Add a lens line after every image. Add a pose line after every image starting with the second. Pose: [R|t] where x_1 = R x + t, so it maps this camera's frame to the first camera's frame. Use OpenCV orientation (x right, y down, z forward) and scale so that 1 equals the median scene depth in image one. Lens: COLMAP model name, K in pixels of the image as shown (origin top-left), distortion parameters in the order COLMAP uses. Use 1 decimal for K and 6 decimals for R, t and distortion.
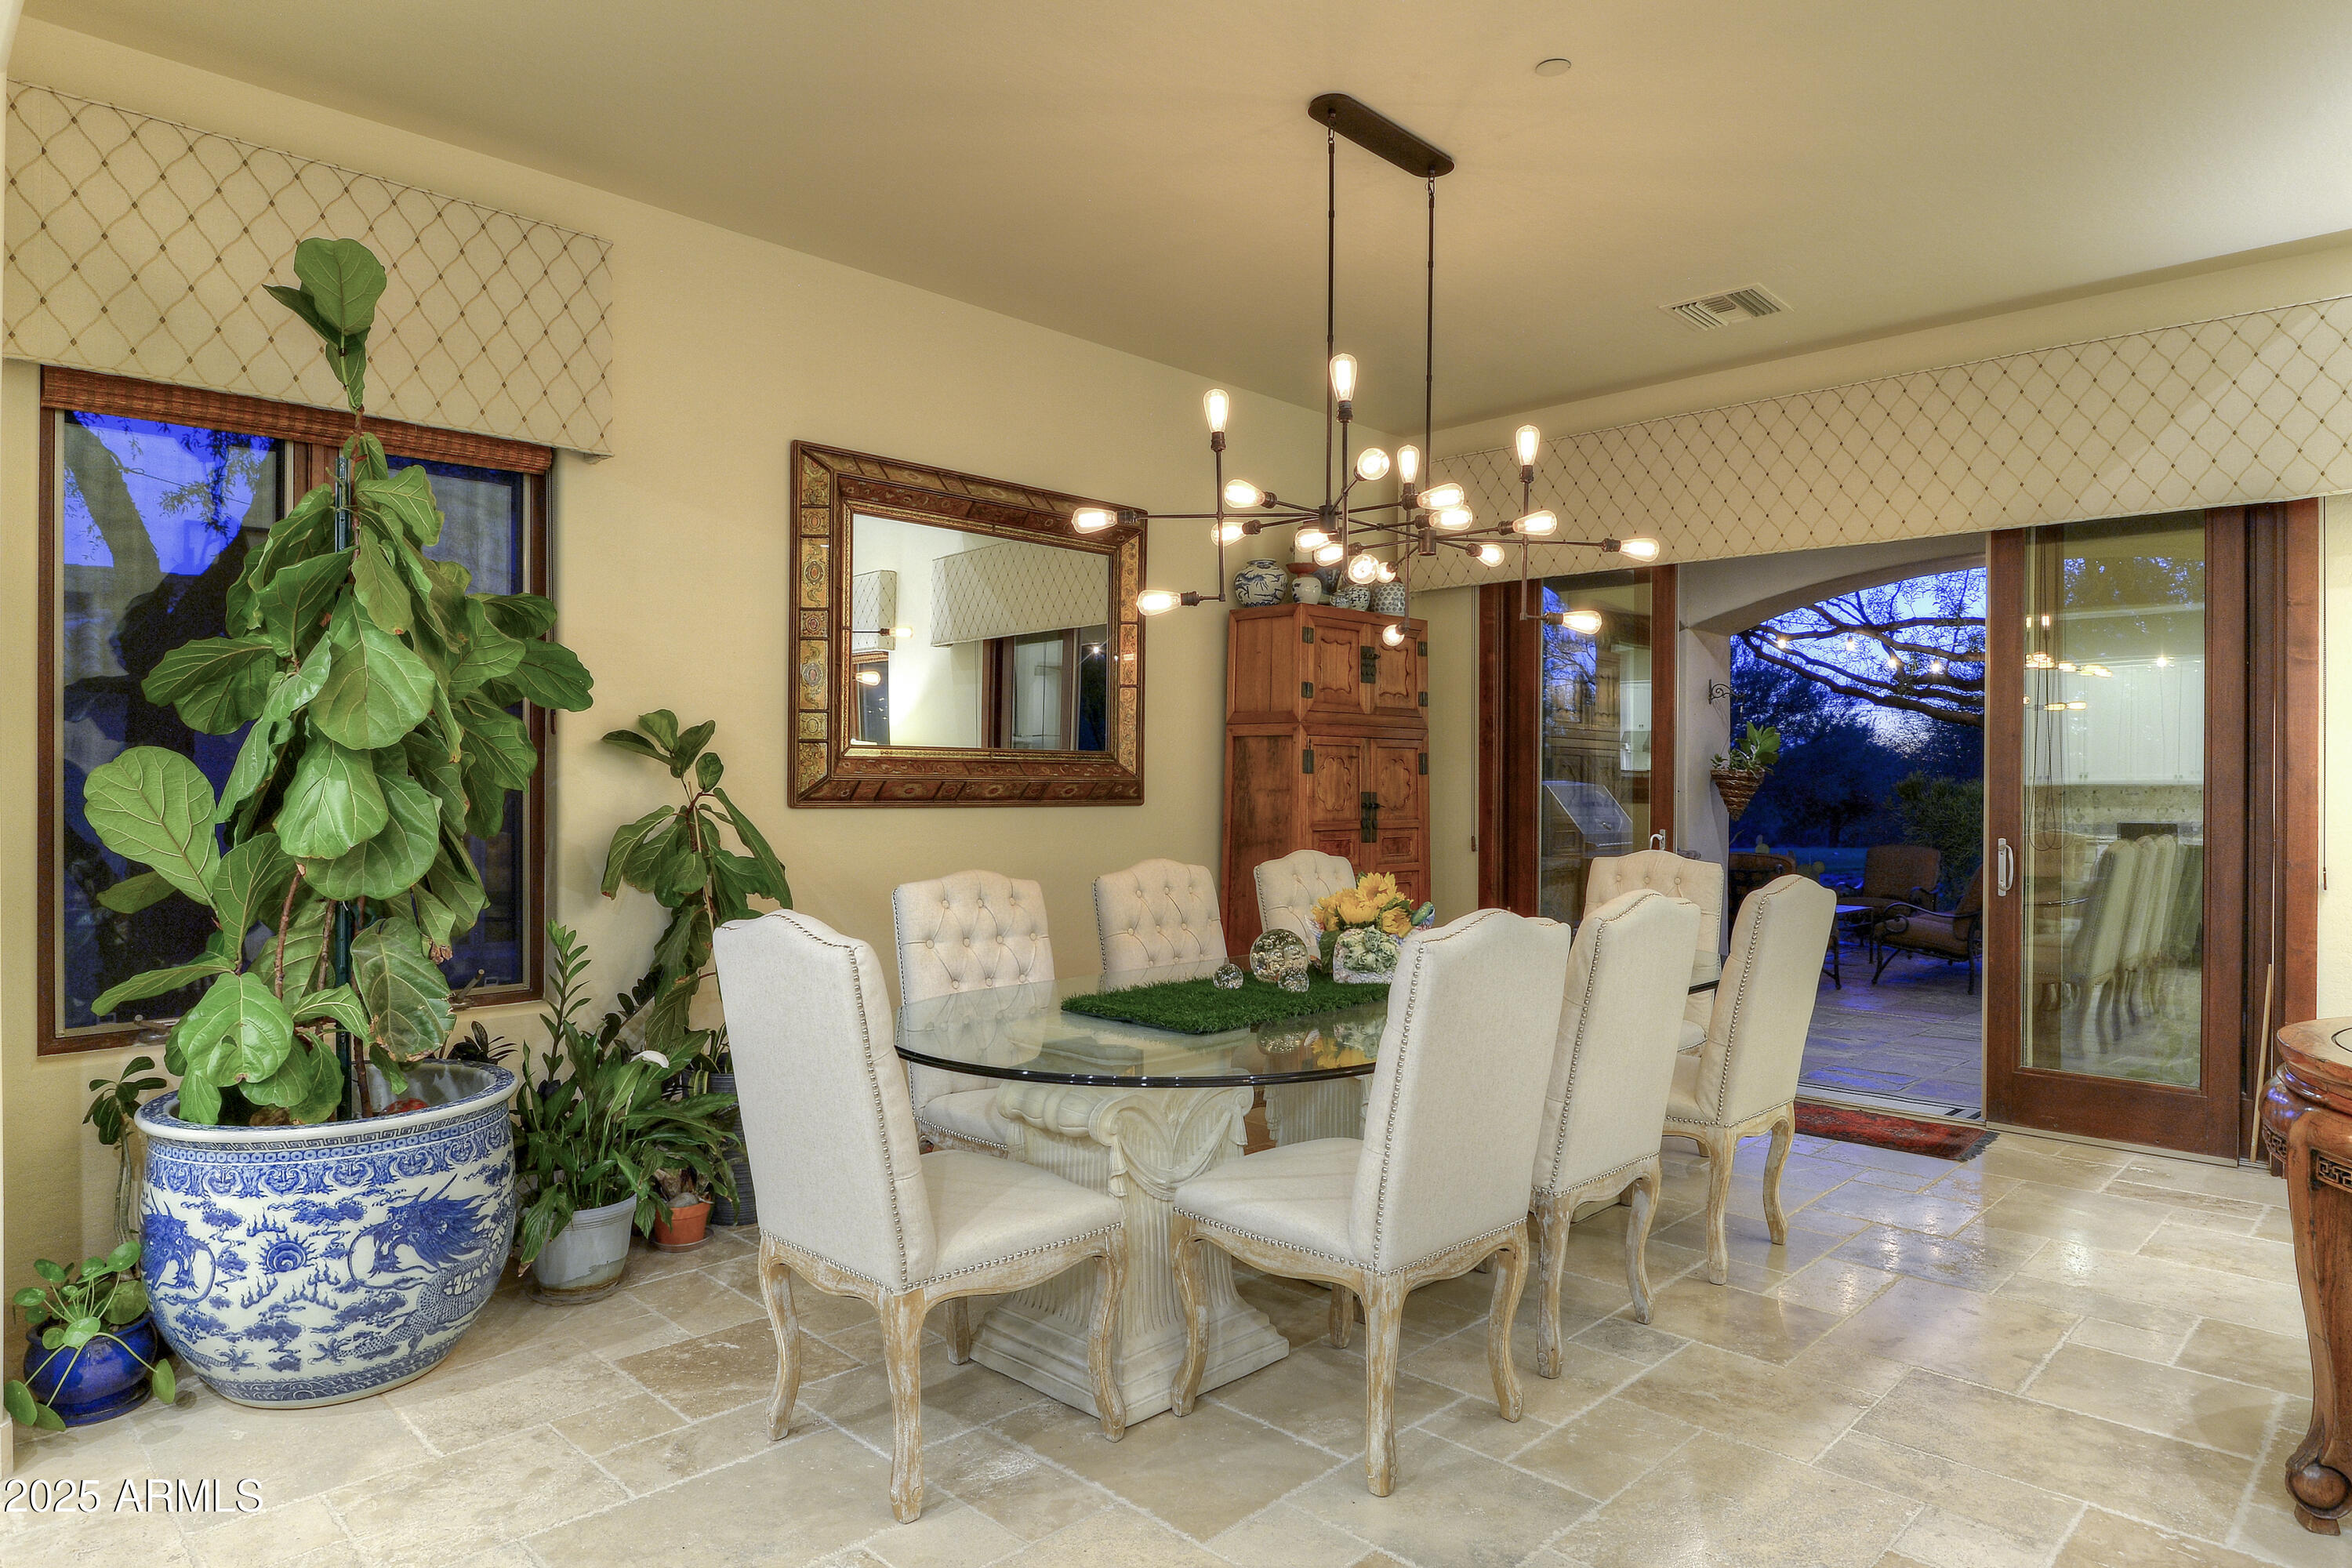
lens RADIAL K [[1377.1, 0, 1174.7], [0, 1377.1, 790.0], [0, 0, 1]] dist [-0.012907, -0.001542]
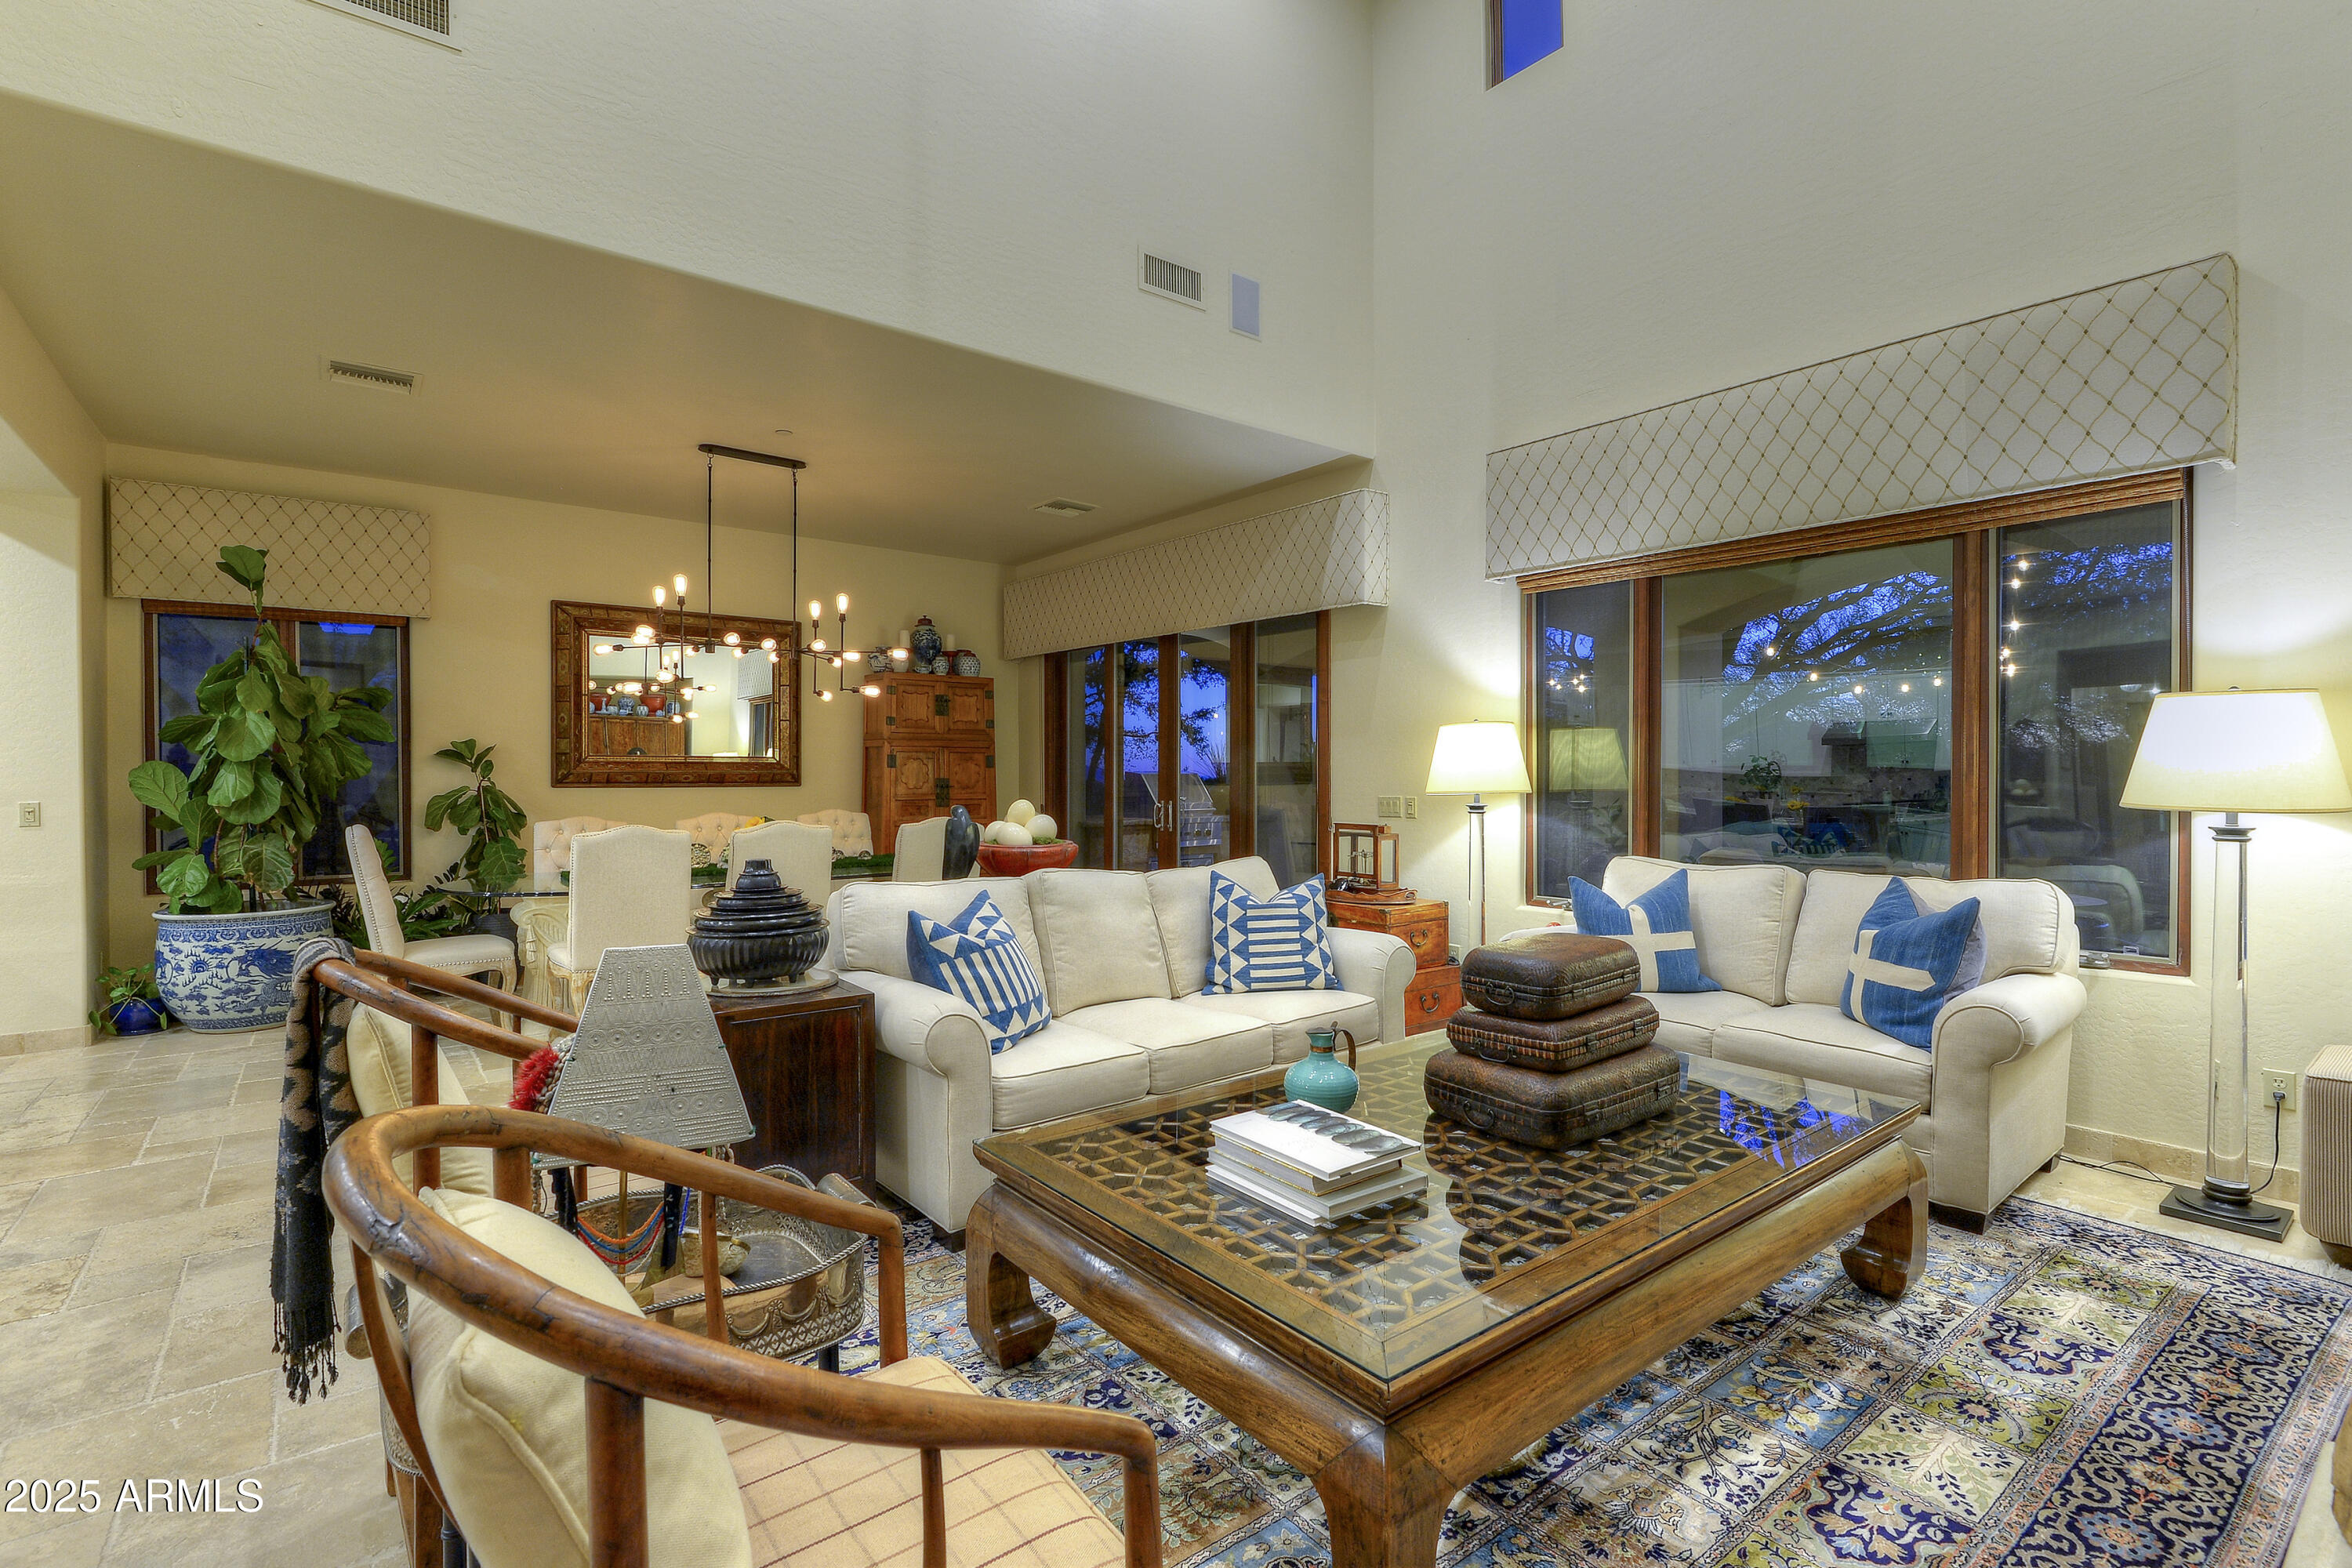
lens RADIAL K [[1074.6, 0, 1178.0], [0, 1074.6, 789.7], [0, 0, 1]] dist [-0.005752, -0.000434]
pose [[0.992793, -0.003155, -0.119798, 1.247651], [0.004264, 0.999950, 0.009008, 0.010609], [0.119764, -0.009454, 0.992757, -0.656448]]
